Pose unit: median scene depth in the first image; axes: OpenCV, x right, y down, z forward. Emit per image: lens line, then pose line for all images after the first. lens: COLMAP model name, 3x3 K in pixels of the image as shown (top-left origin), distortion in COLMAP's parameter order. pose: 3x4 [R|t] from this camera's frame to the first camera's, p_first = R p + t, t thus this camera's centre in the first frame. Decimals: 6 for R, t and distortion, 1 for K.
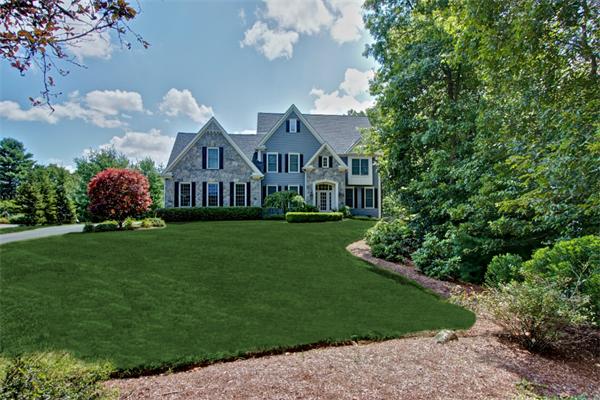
lens RADIAL K [[300.5, 0, 300.0], [0, 300.5, 200.0], [0, 0, 1]] dist [-0.002751, -0.000064]
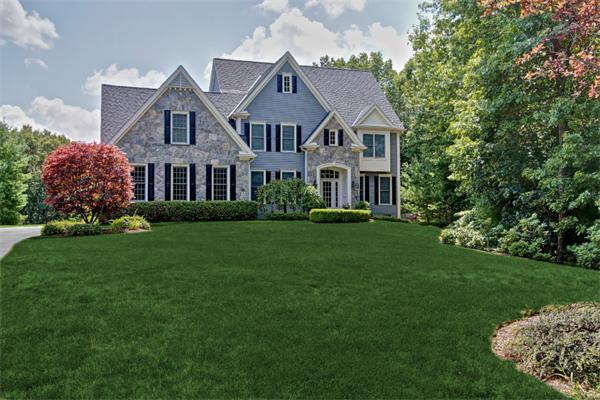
lens RADIAL K [[471.0, 0, 300.0], [0, 471.0, 200.0], [0, 0, 1]] dist [0.005491, 0.001312]
pose [[0.987168, 0.007013, 0.159531, -0.166695], [-0.009422, 0.999853, 0.014349, 0.002317], [-0.159407, -0.015668, 0.987089, -0.065017]]
